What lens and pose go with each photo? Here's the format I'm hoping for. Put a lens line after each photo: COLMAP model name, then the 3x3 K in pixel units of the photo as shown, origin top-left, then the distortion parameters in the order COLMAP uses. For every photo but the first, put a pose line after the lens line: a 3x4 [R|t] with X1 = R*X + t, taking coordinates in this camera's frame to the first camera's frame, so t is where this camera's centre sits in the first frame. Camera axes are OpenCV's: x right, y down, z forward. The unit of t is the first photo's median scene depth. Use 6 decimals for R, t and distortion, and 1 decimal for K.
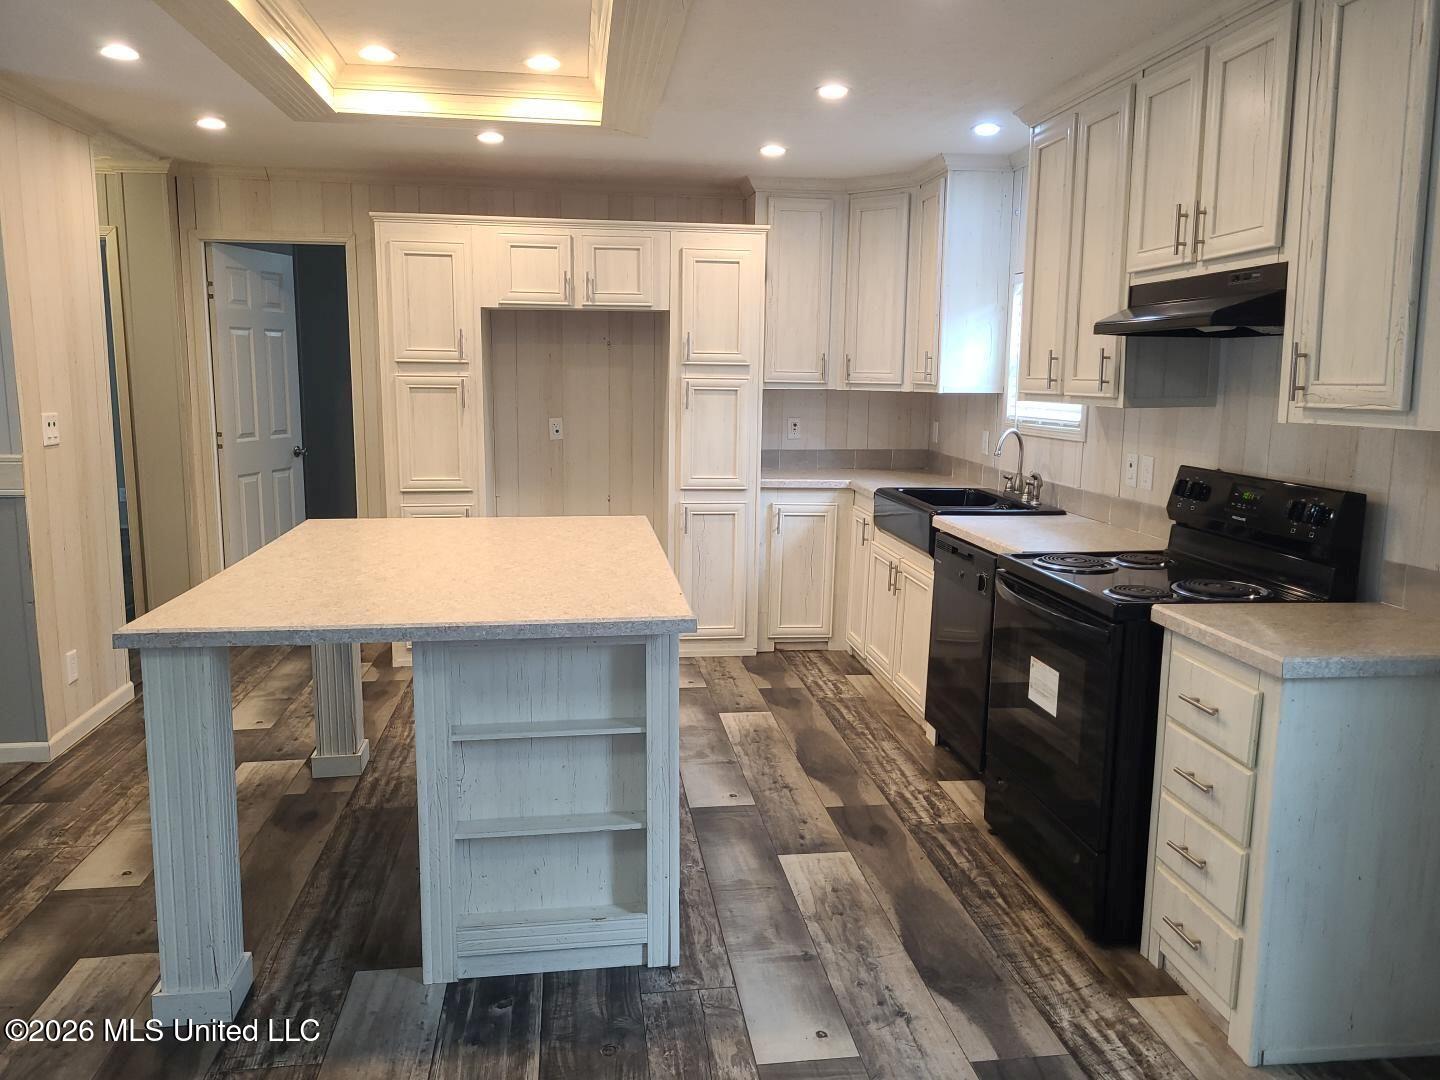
lens RADIAL K [[1085.7, 0, 732.4], [0, 1085.7, 538.9], [0, 0, 1]] dist [0.031082, -0.011904]
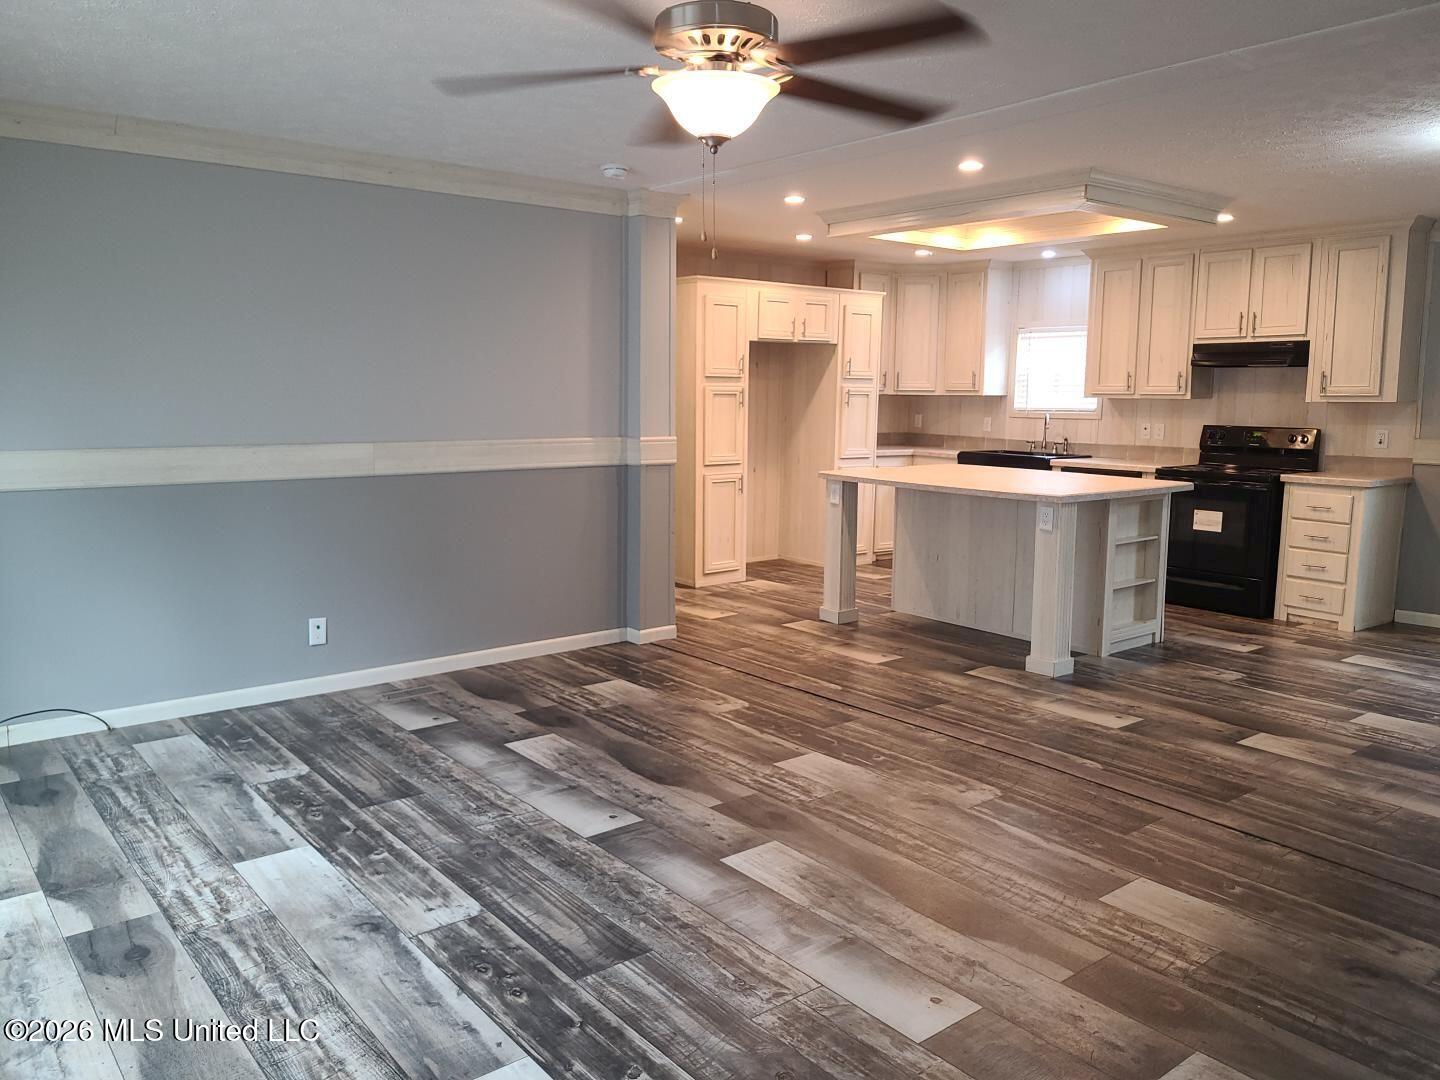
lens RADIAL K [[1088.8, 0, 723.3], [0, 1088.8, 533.5], [0, 0, 1]] dist [0.047913, -0.042183]
pose [[0.859634, -0.068848, 0.506250, -1.297502], [0.077032, 0.997017, 0.004786, 0.054768], [-0.505069, 0.034883, 0.862373, -0.342393]]
